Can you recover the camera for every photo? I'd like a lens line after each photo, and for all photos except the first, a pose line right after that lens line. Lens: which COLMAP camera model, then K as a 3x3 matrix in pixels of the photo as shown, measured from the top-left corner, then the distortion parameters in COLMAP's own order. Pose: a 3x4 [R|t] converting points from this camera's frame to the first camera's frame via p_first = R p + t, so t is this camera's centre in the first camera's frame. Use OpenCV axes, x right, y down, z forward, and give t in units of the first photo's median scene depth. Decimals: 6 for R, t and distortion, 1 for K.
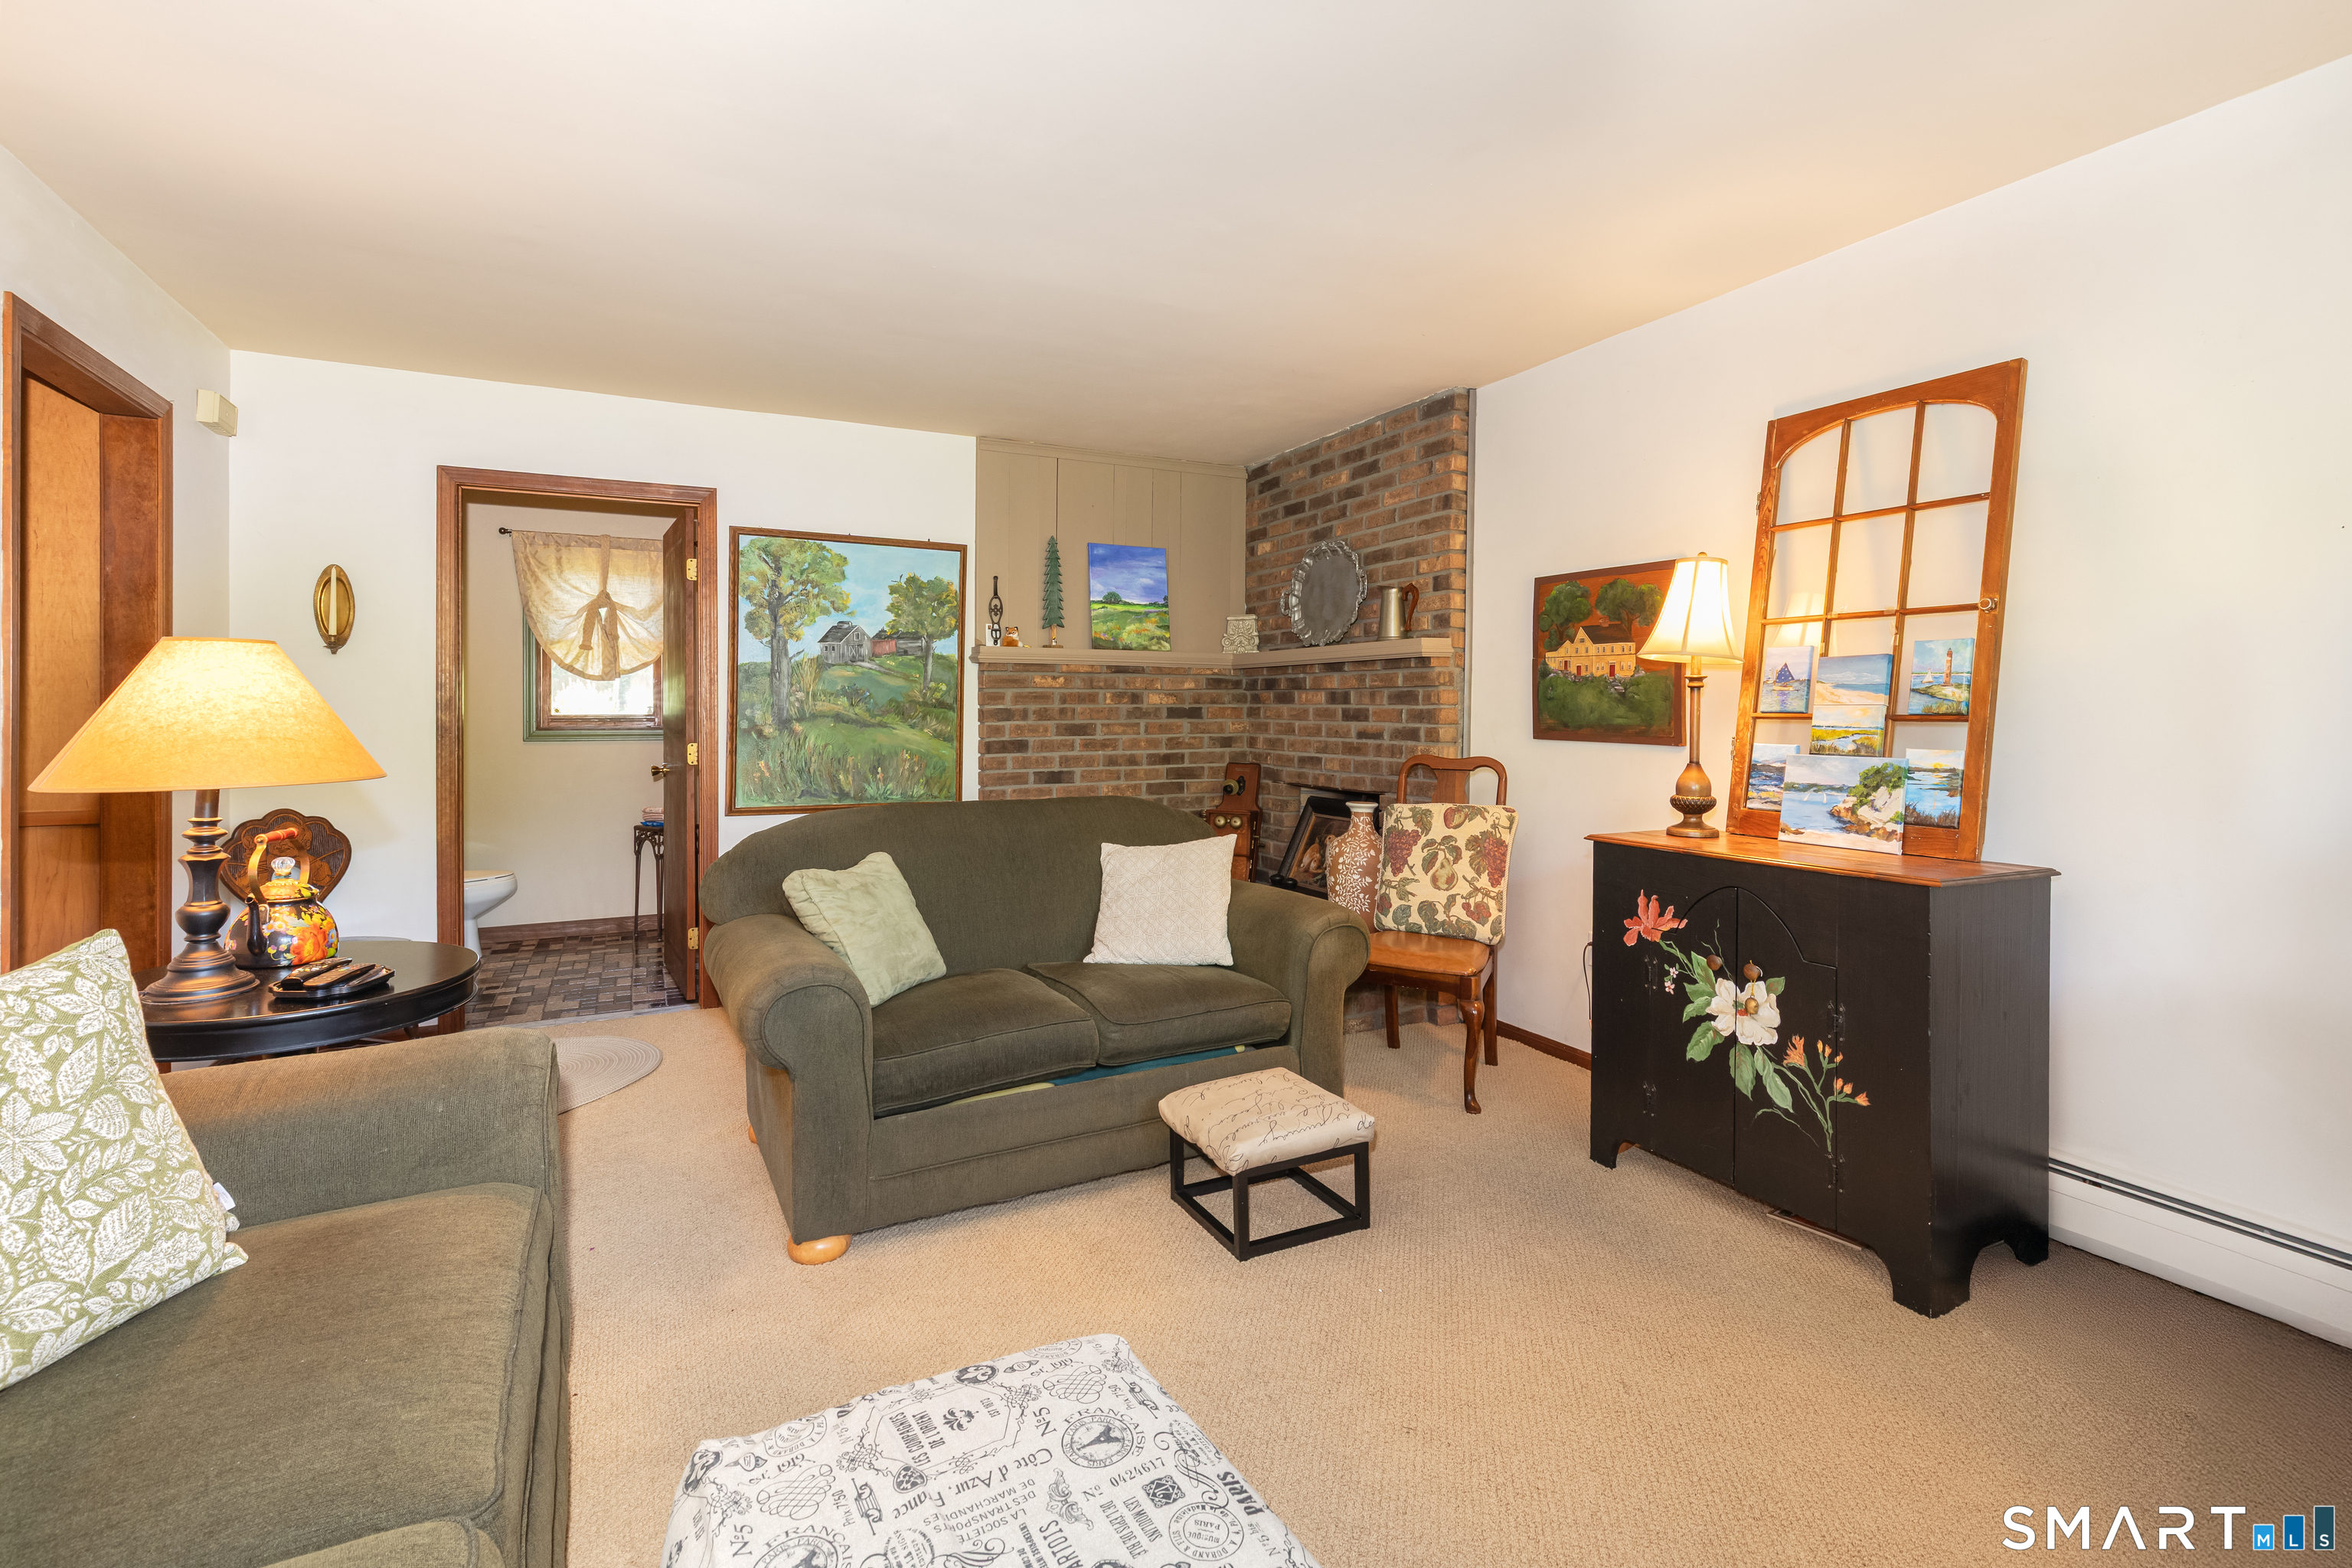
lens RADIAL K [[1053.0, 0, 1171.3], [0, 1053.0, 716.0], [0, 0, 1]] dist [0.001987, 0.000048]
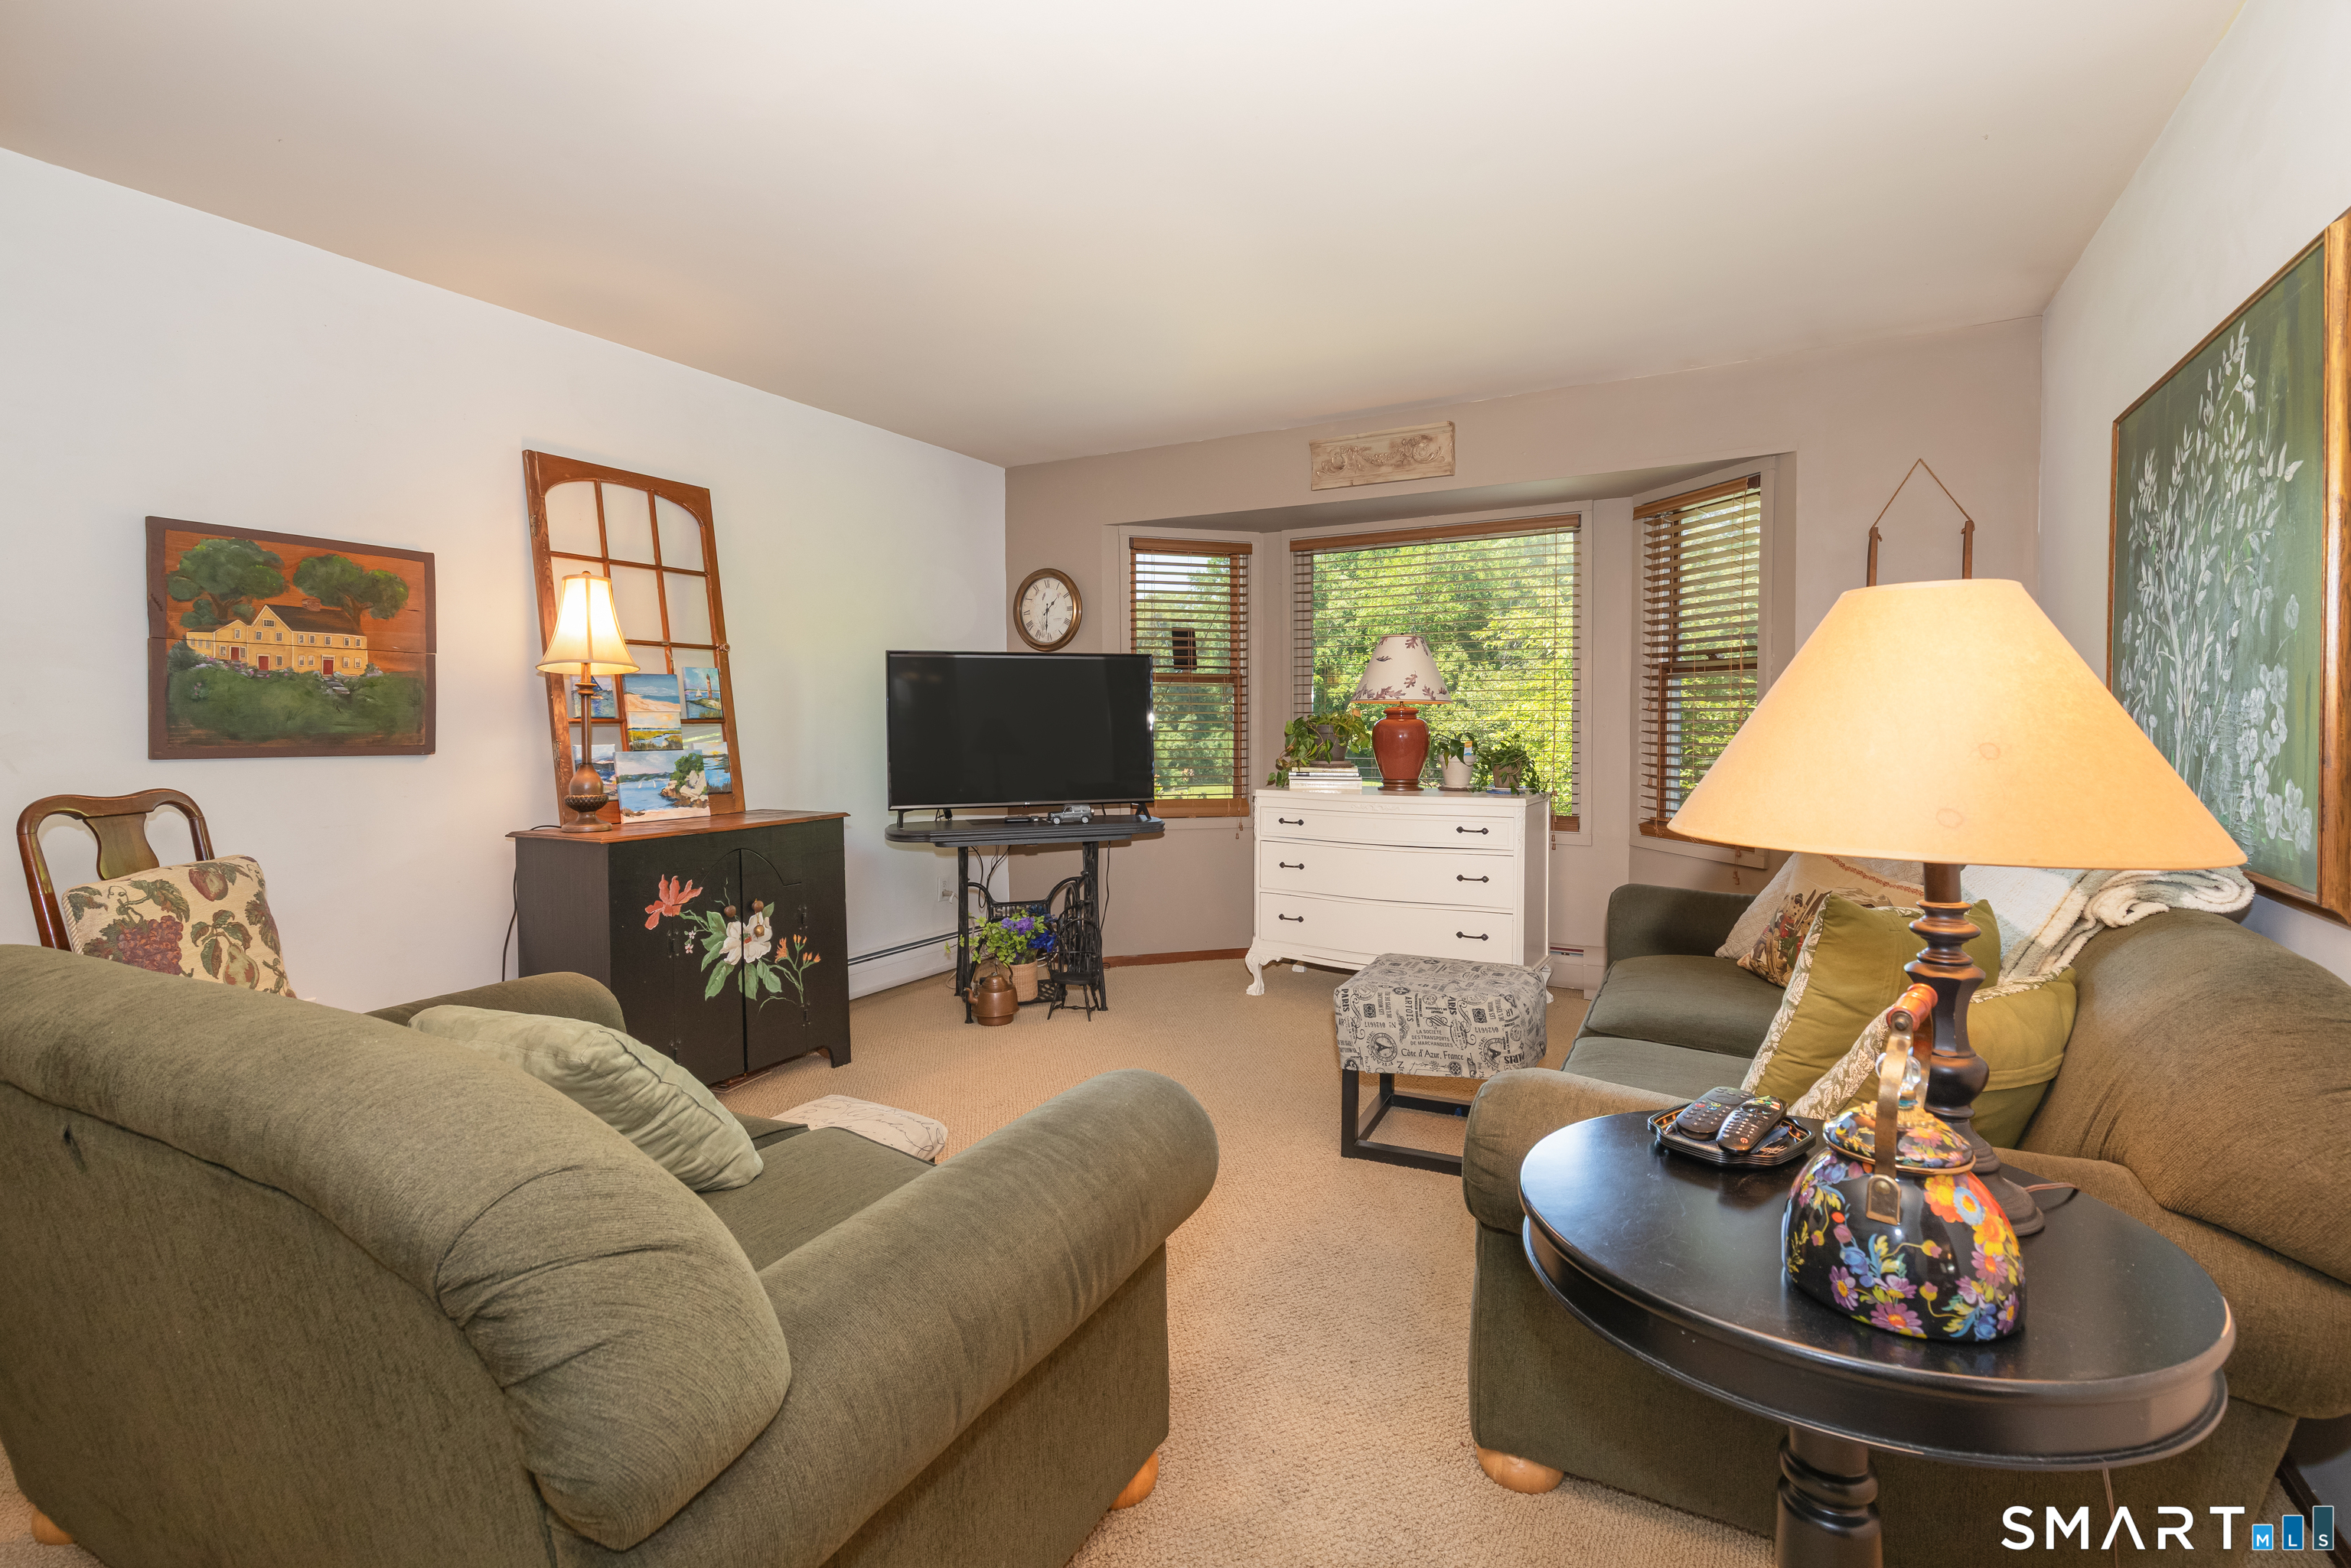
lens RADIAL K [[1063.9, 0, 1174.2], [0, 1063.9, 753.2], [0, 0, 1]] dist [0.008170, 0.000006]
pose [[-0.550013, -0.028152, 0.834682, -0.833109], [0.006432, 0.999259, 0.037941, -0.005258], [-0.835132, 0.026236, -0.549424, 1.208658]]
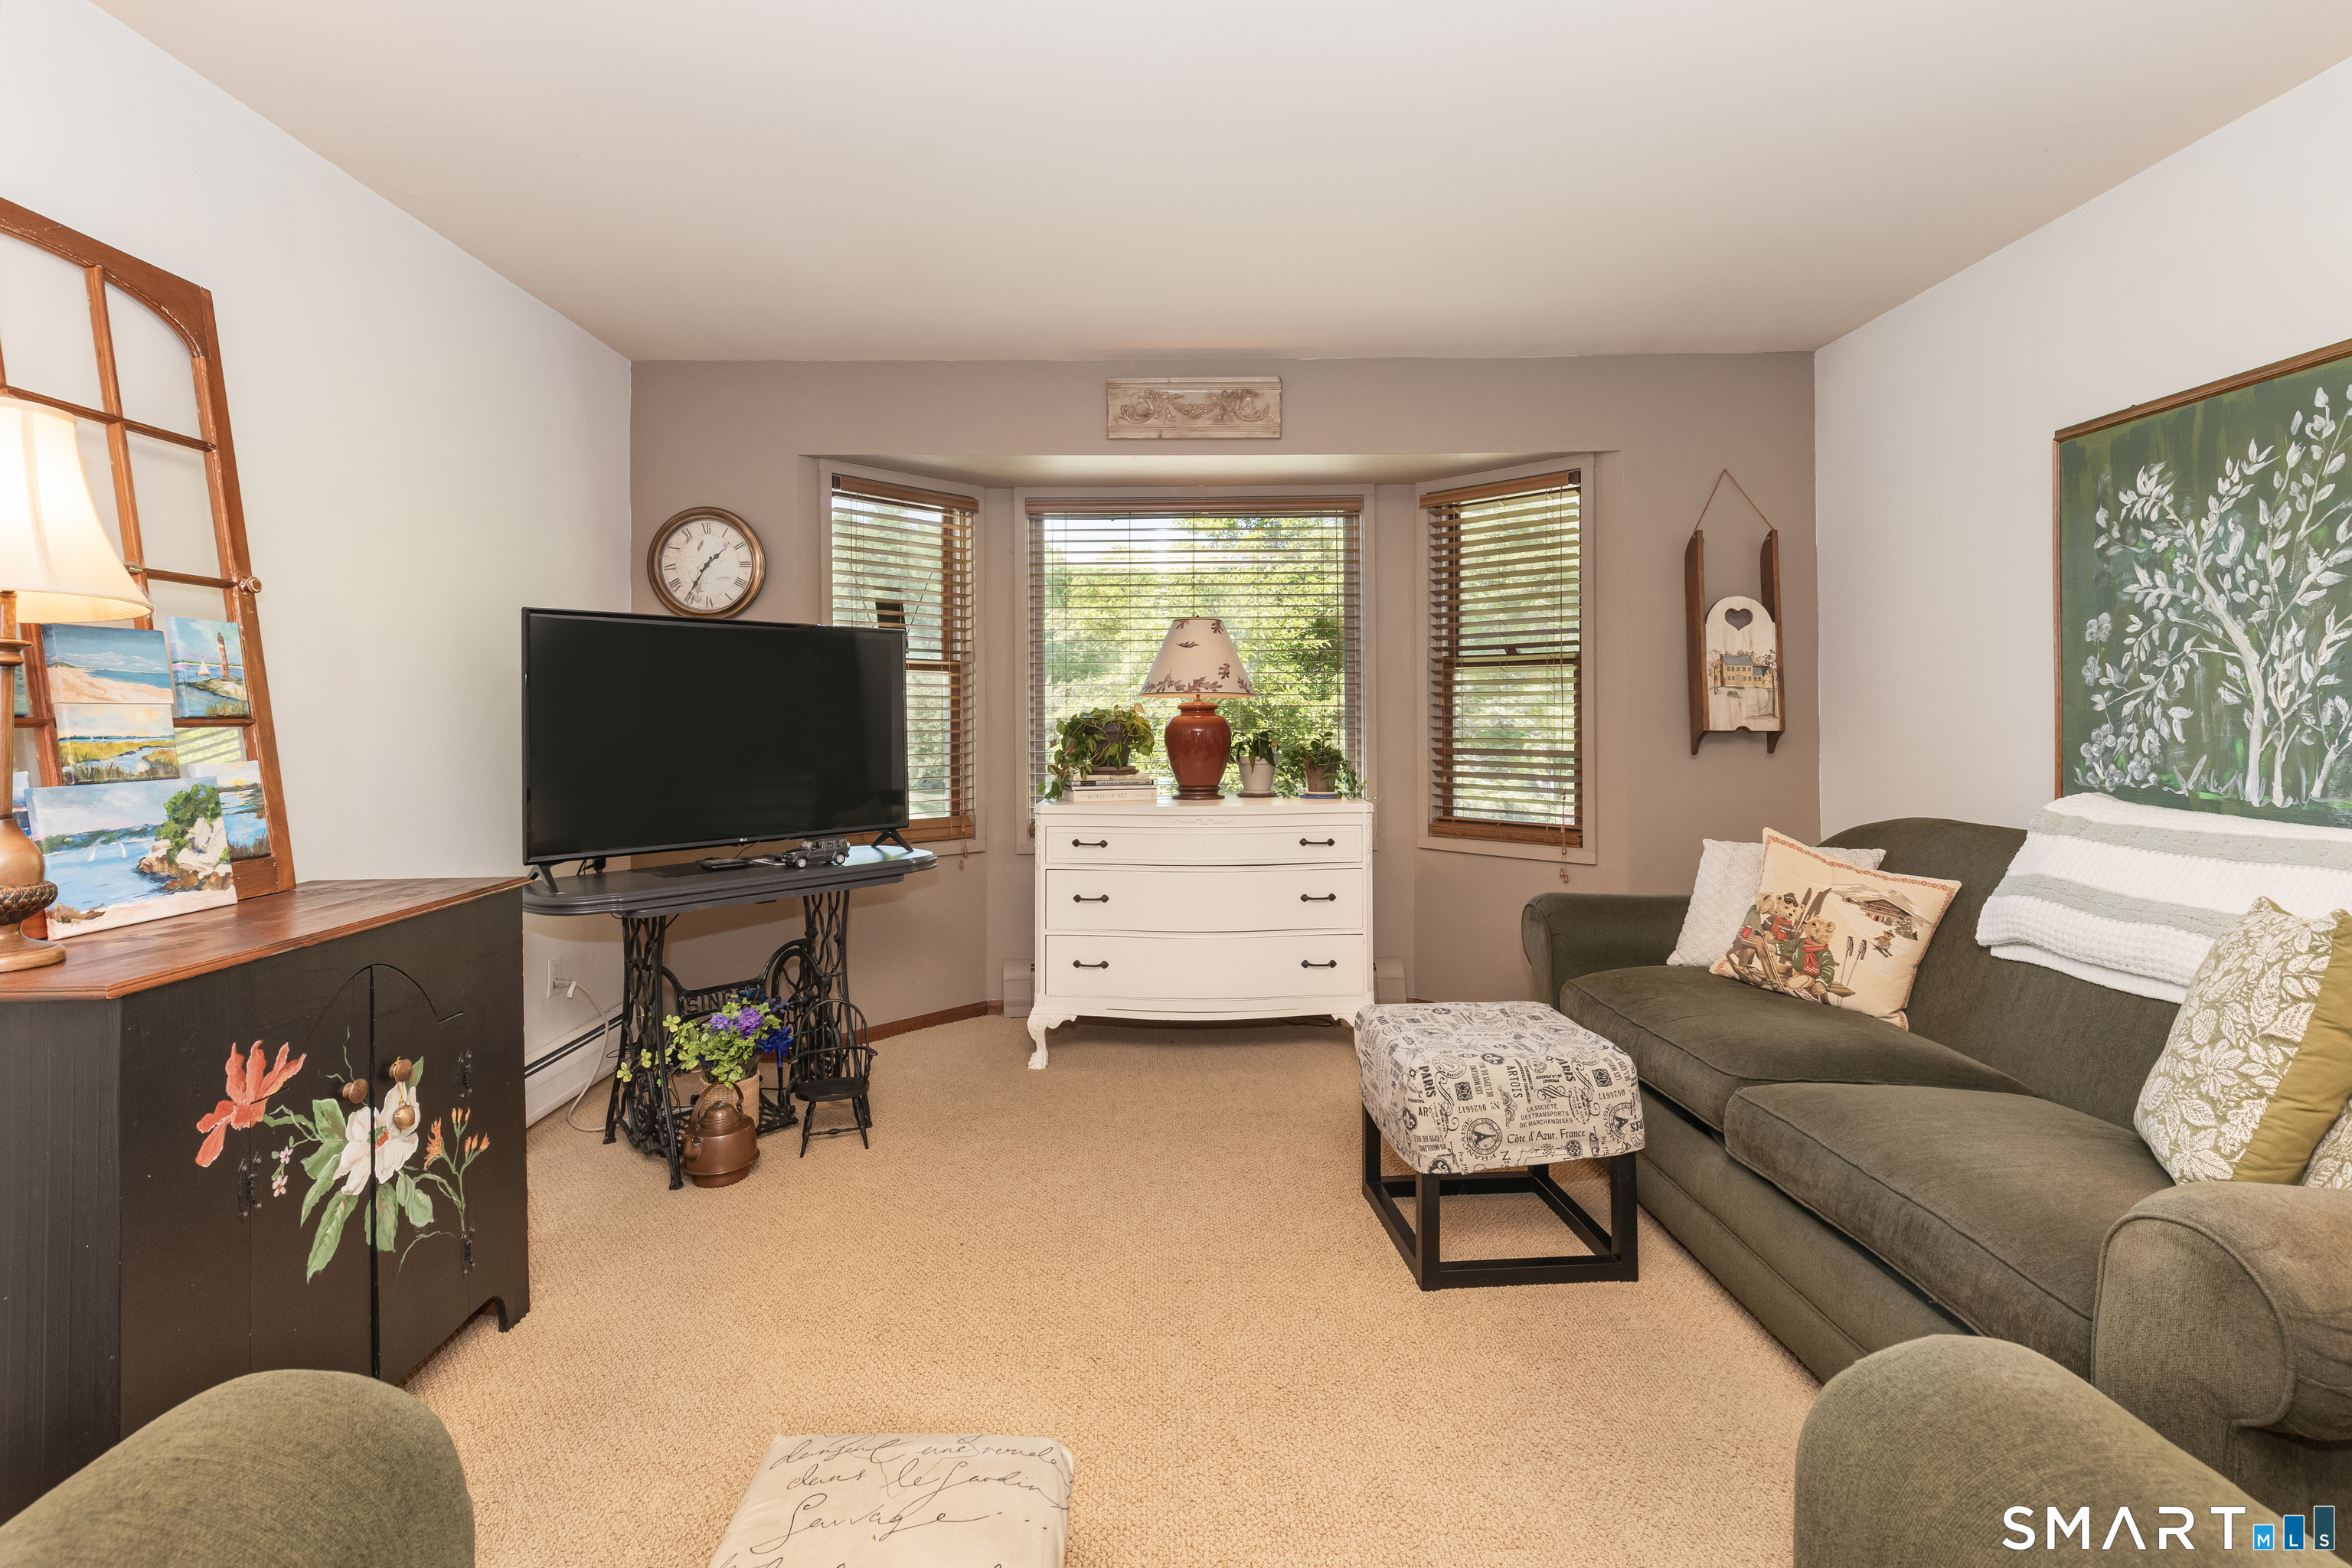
lens RADIAL K [[1088.8, 0, 1140.1], [0, 1088.8, 704.8], [0, 0, 1]] dist [0.003186, -0.000056]
pose [[-0.887656, 0.006650, 0.460460, -0.231224], [0.006163, 0.999978, -0.002563, -0.004245], [-0.460467, 0.000563, -0.887677, 1.328337]]
